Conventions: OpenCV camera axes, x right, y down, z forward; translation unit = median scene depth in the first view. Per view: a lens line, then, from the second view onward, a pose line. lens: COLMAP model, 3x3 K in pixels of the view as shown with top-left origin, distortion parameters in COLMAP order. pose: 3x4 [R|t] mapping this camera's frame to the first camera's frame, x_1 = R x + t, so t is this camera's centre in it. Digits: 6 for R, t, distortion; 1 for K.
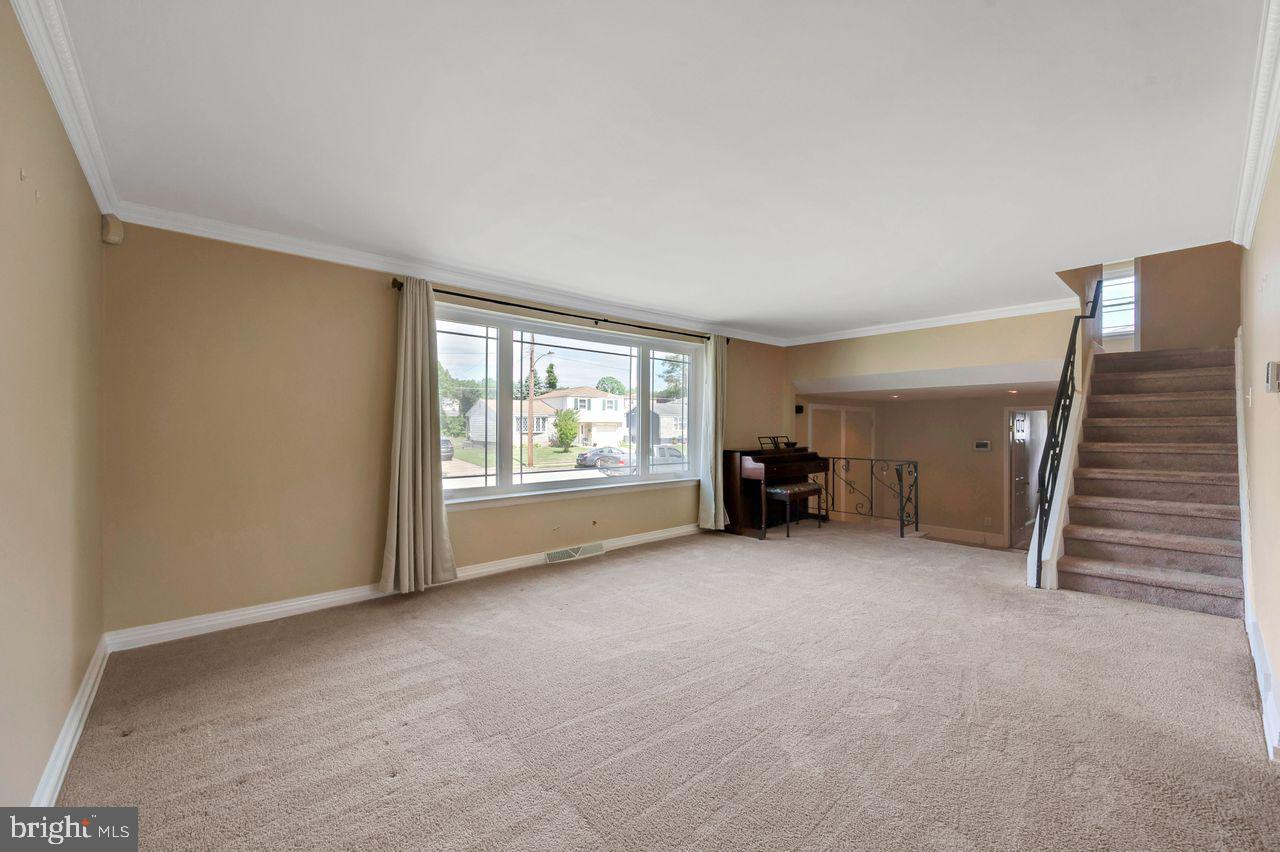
lens RADIAL K [[505.1, 0, 643.9], [0, 505.1, 427.3], [0, 0, 1]] dist [-0.003482, -0.000552]
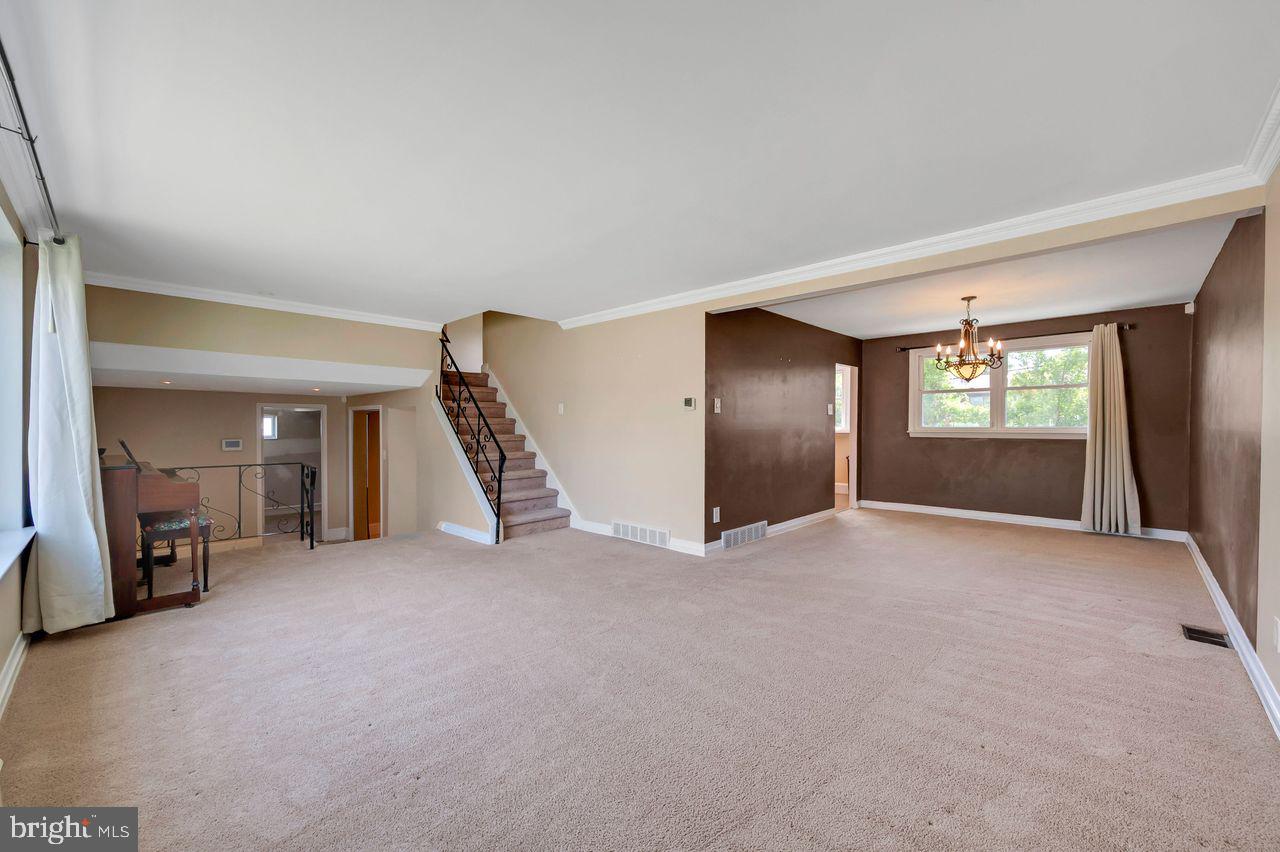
lens RADIAL K [[505.1, 0, 650.0], [0, 505.1, 427.2], [0, 0, 1]] dist [-0.003482, -0.000552]
pose [[-0.074582, 0.002069, 0.997213, -0.175284], [0.001289, 0.999997, -0.001978, 0.004727], [-0.997214, 0.001138, -0.074585, 0.216259]]
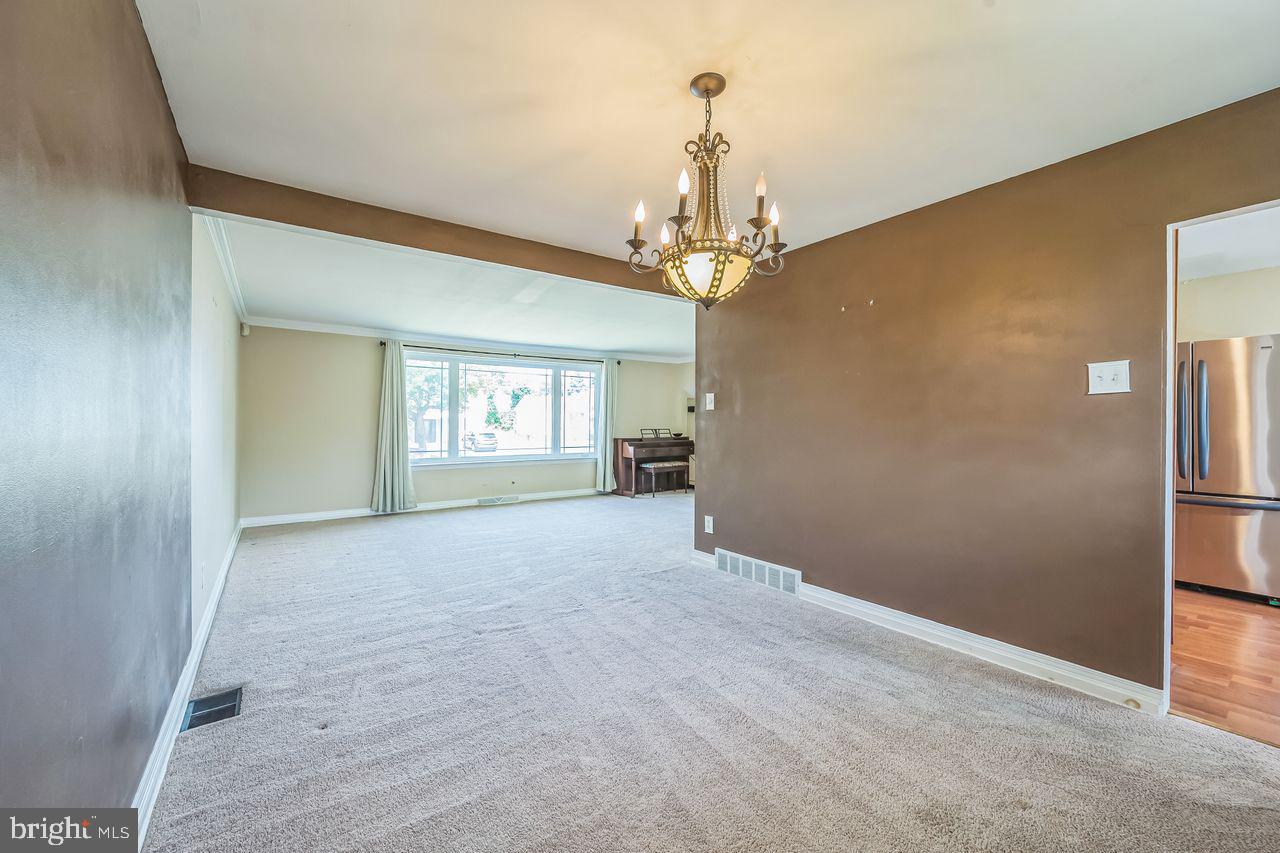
lens RADIAL K [[505.1, 0, 640.2], [0, 505.1, 424.8], [0, 0, 1]] dist [-0.003482, -0.000552]
pose [[0.993557, 0.002412, -0.113311, 0.472382], [-0.001954, 0.999989, 0.004156, 0.000592], [0.113320, -0.003908, 0.993551, -0.519035]]
